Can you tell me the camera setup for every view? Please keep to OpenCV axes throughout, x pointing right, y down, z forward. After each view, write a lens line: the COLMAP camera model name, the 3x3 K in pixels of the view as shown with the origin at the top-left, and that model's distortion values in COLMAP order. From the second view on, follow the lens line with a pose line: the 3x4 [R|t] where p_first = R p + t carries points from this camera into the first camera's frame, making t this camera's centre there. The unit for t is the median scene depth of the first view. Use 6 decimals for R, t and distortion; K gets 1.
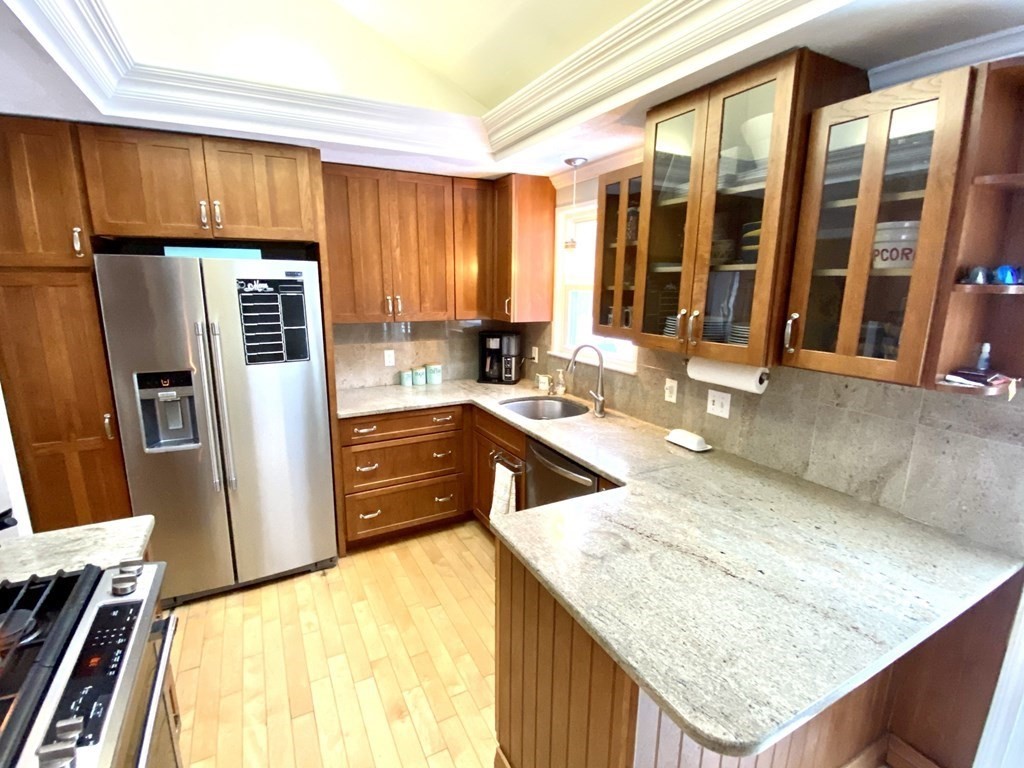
lens RADIAL K [[474.5, 0, 508.3], [0, 474.5, 384.5], [0, 0, 1]] dist [0.055991, -0.051804]
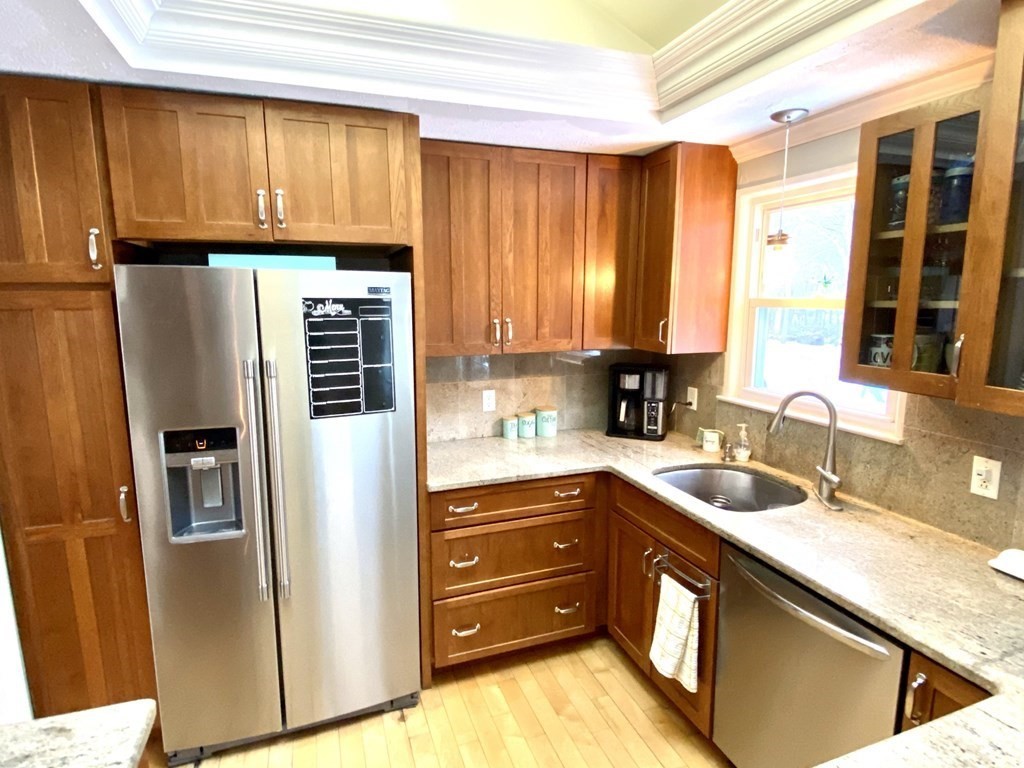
lens RADIAL K [[537.9, 0, 512.0], [0, 537.9, 384.0], [0, 0, 1]] dist [0.074551, -0.079805]
pose [[0.990622, 0.011476, -0.136146, -0.138598], [-0.018737, 0.998462, -0.052175, -0.053196], [0.135337, 0.054237, 0.989314, 0.239145]]
